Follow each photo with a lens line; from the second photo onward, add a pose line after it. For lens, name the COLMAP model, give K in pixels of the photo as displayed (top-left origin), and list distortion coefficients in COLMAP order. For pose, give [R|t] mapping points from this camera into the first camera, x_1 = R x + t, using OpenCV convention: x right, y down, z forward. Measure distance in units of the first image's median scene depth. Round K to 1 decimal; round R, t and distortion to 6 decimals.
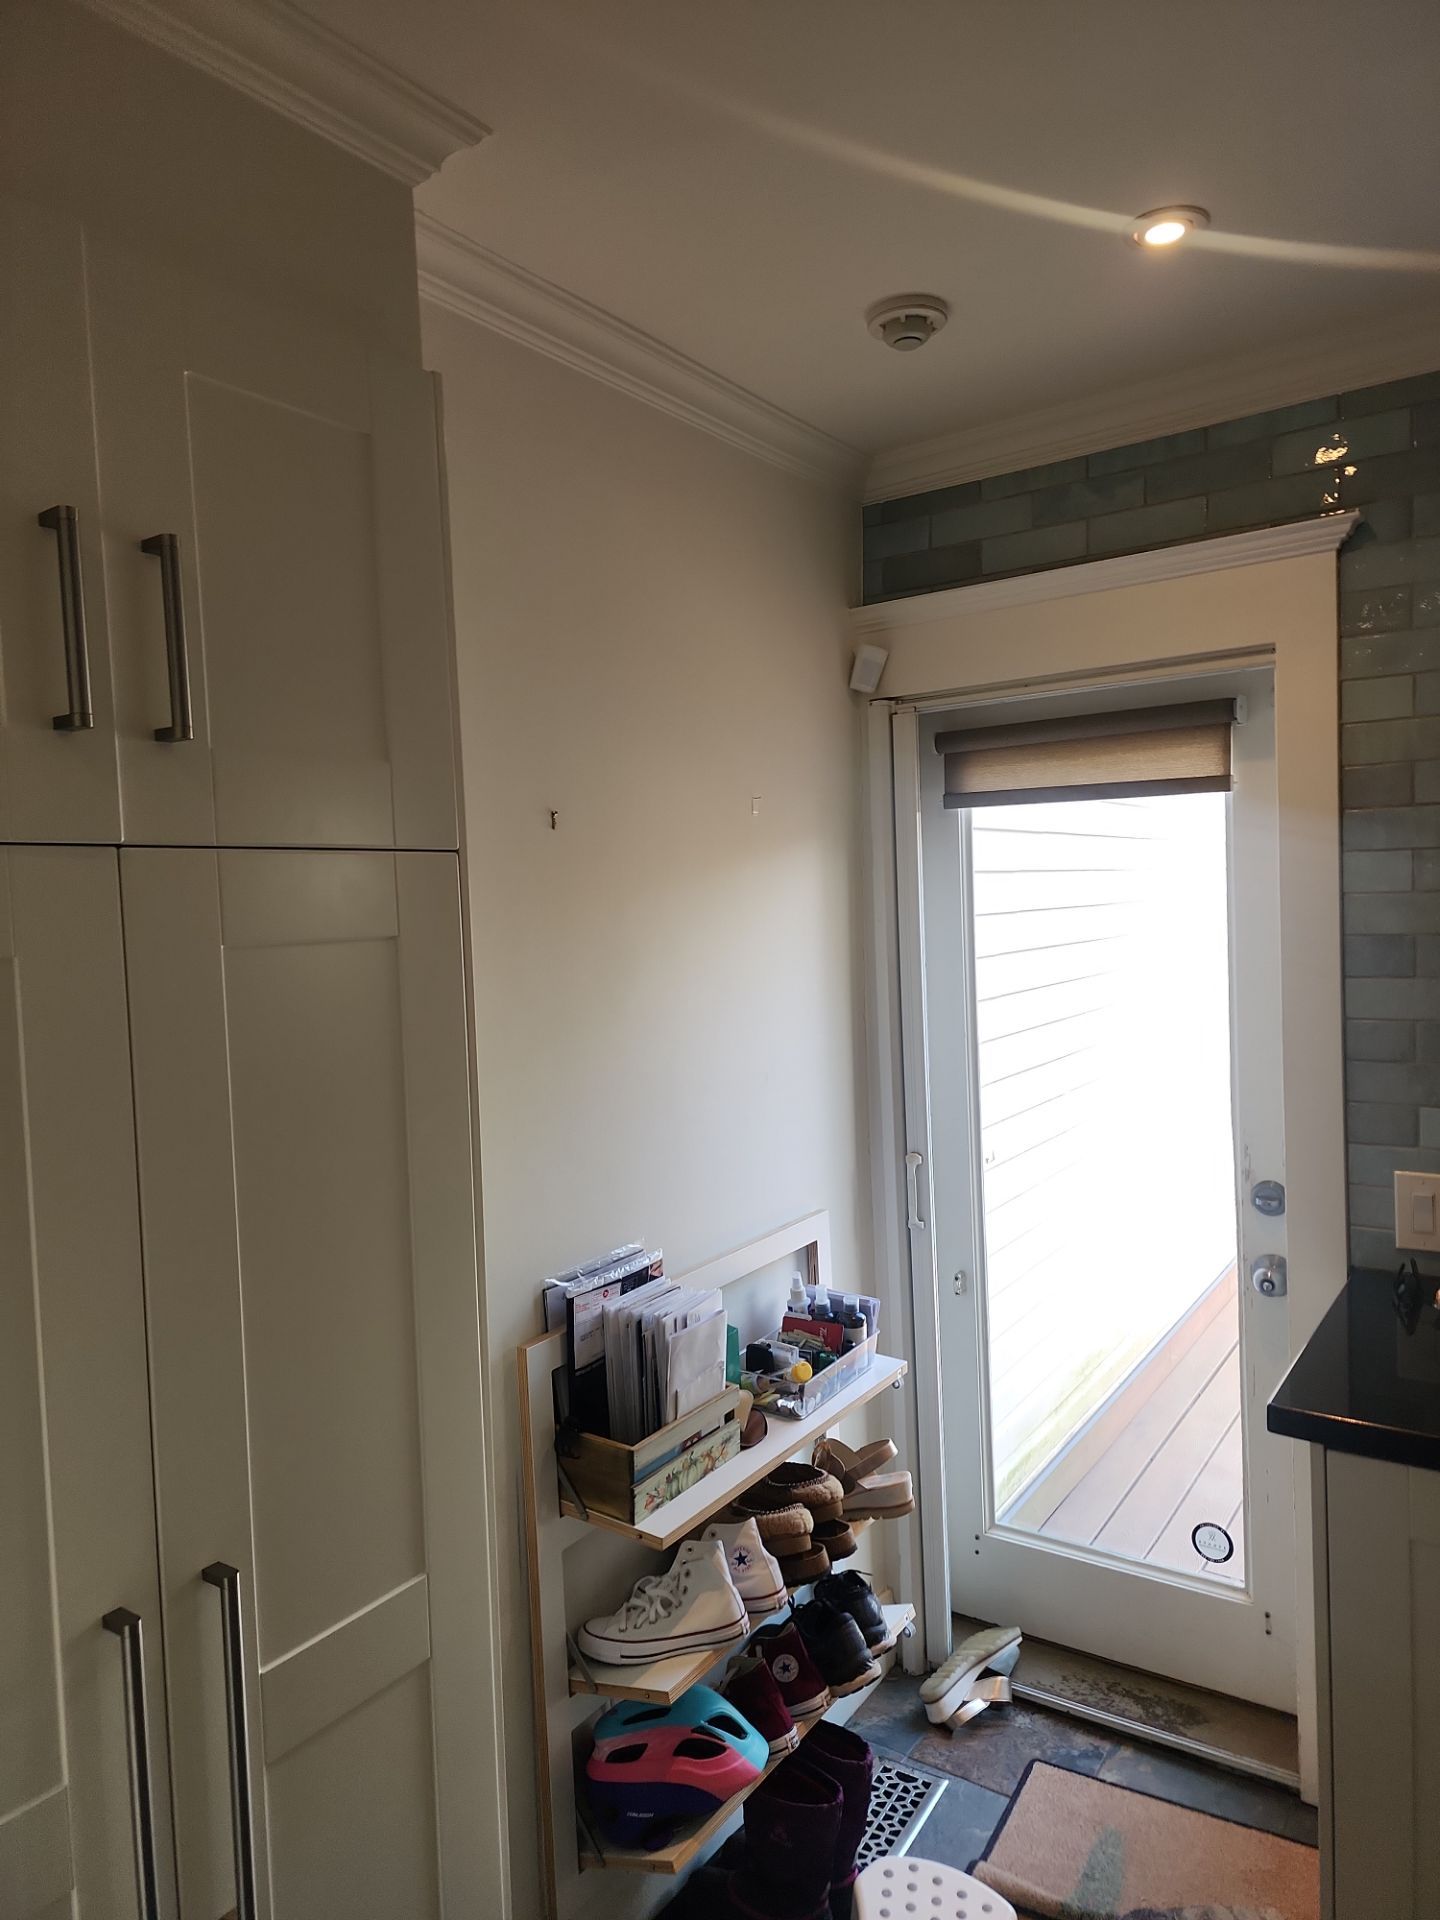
lens RADIAL K [[1304.0, 0, 724.9], [0, 1304.0, 962.2], [0, 0, 1]] dist [0.058590, -0.042666]
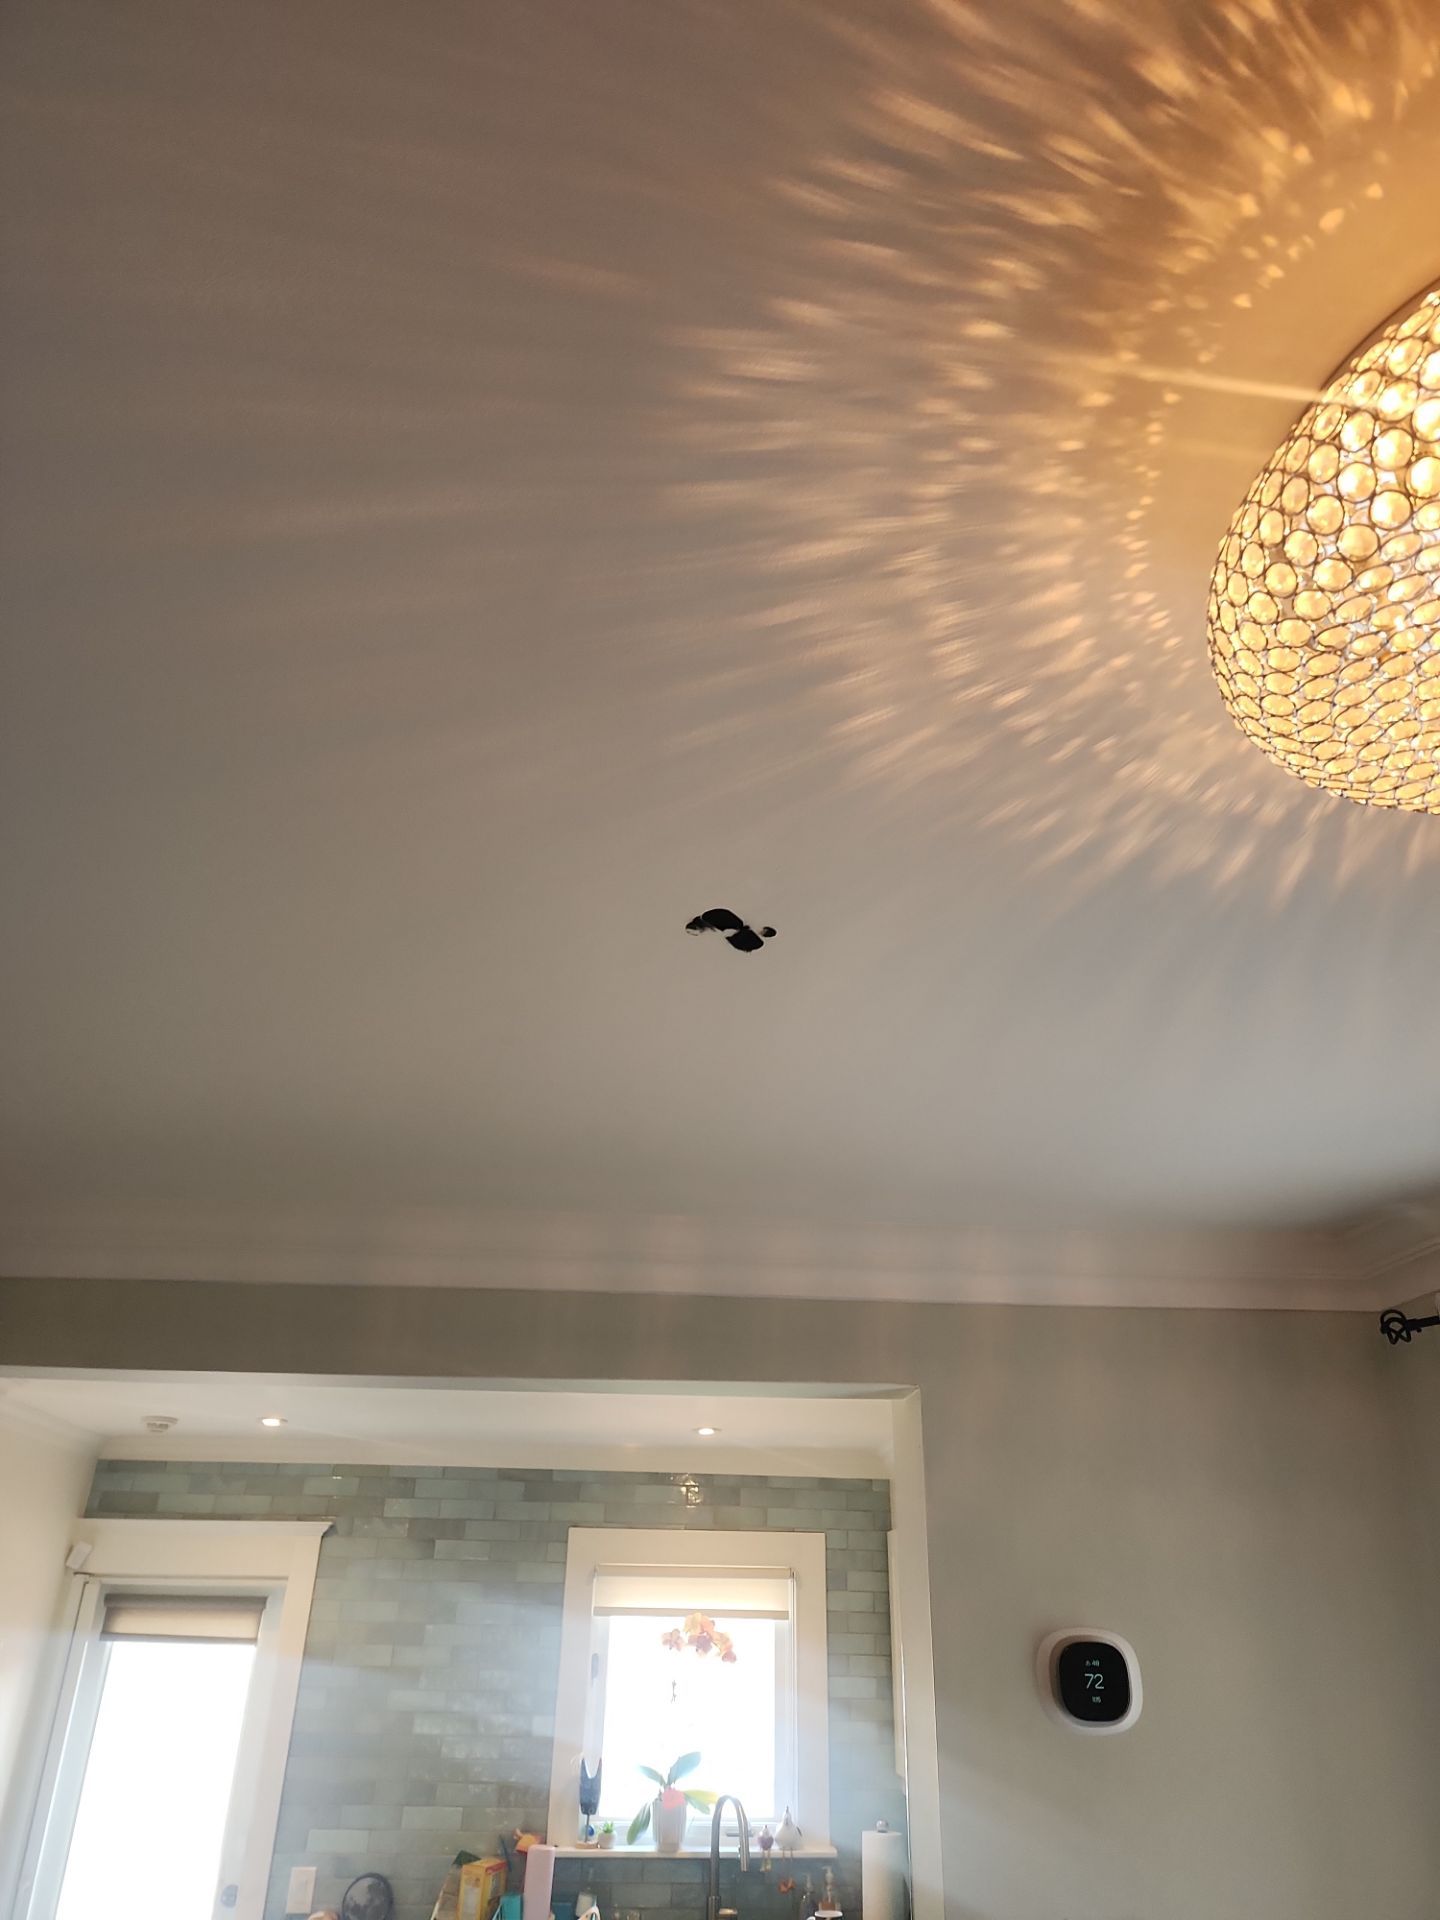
lens RADIAL K [[1304.0, 0, 724.4], [0, 1304.0, 965.6], [0, 0, 1]] dist [0.058590, -0.042666]
pose [[0.794286, 0.322607, 0.514814, -0.405854], [-0.023168, 0.862838, -0.504949, -0.022160], [-0.607102, 0.389147, 0.692815, -1.180934]]
